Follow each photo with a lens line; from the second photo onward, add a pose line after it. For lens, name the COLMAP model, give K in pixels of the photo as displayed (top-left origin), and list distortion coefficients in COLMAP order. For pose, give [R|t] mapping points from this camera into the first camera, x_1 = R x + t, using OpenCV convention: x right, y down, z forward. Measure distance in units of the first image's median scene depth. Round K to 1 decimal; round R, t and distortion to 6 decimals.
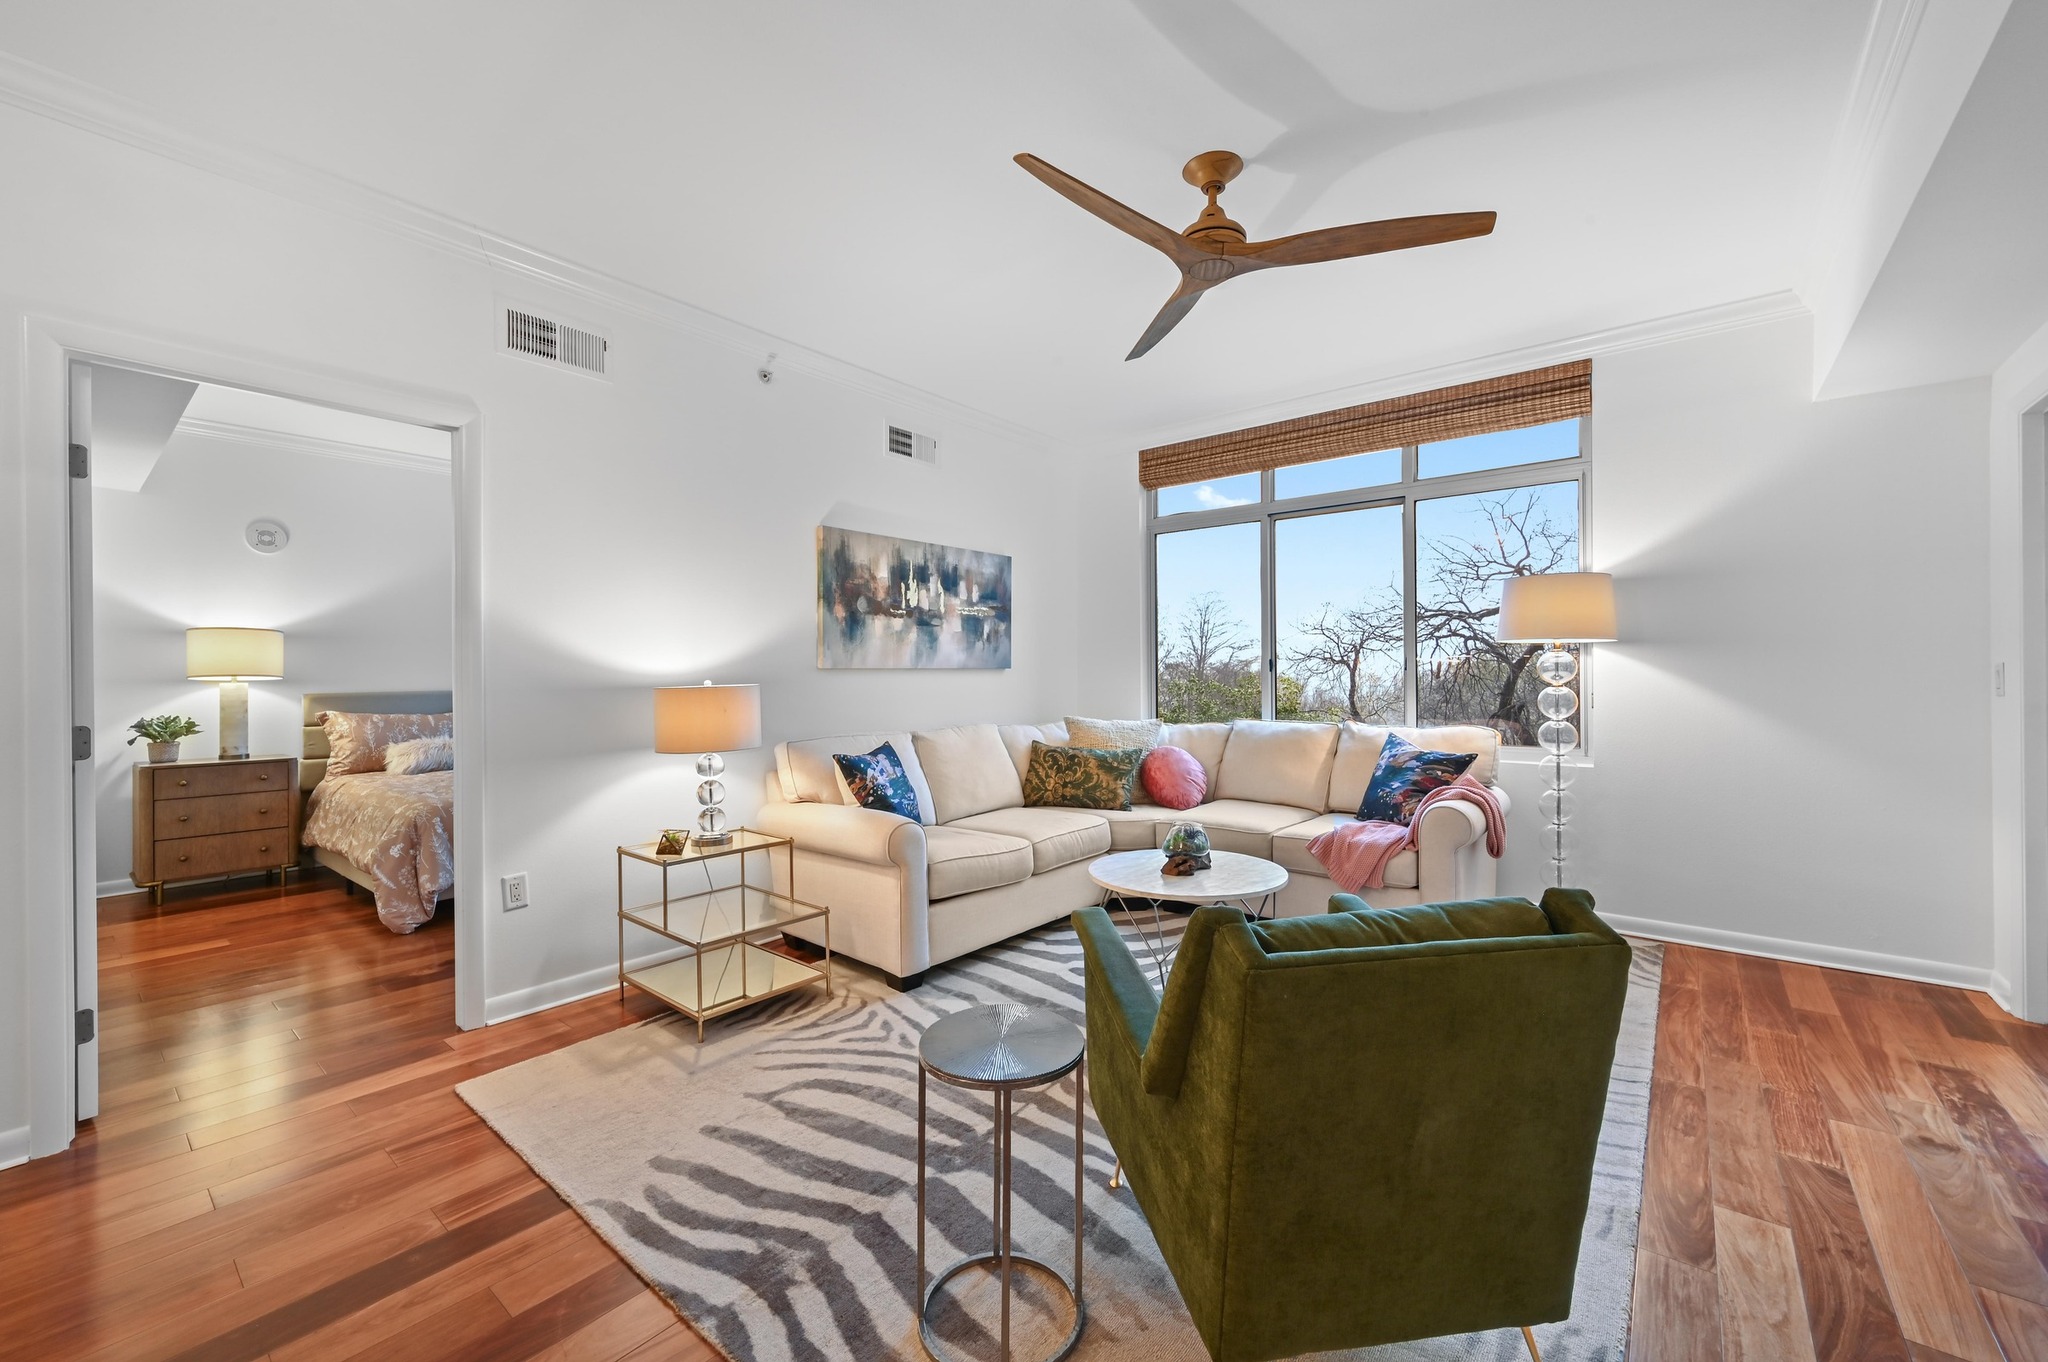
lens RADIAL K [[809.4, 0, 1033.8], [0, 809.4, 672.7], [0, 0, 1]] dist [-0.007139, -0.000061]
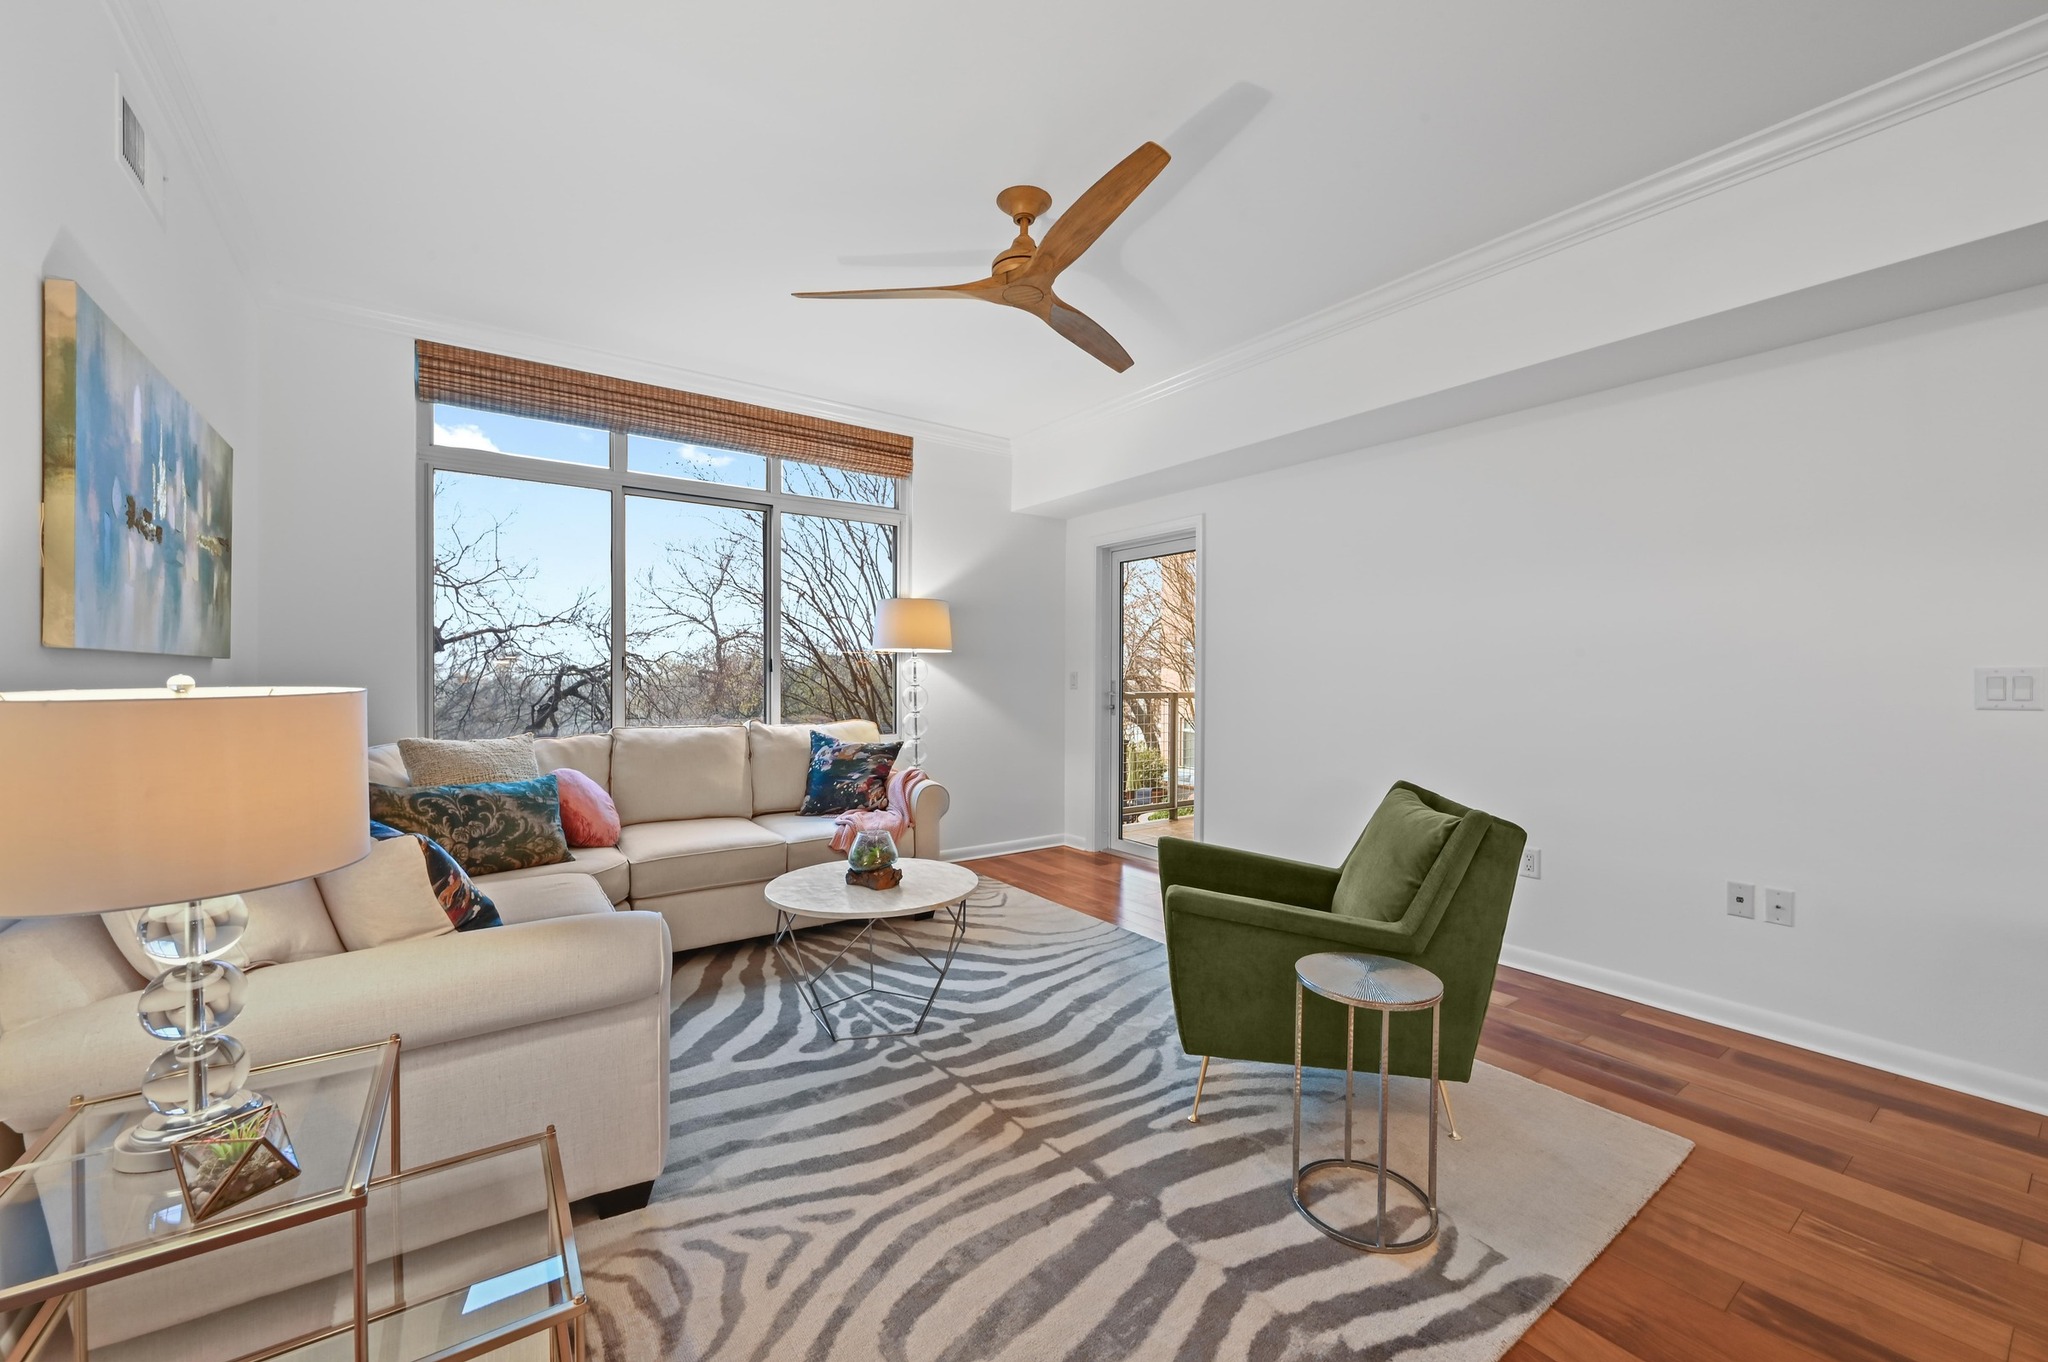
lens RADIAL K [[804.1, 0, 1028.5], [0, 804.1, 683.1], [0, 0, 1]] dist [-0.002685, 0.000106]
pose [[0.262444, -0.001546, 0.964946, -0.477437], [-0.009126, 0.999950, 0.004084, 0.004896], [-0.964904, -0.009878, 0.262417, 0.420418]]
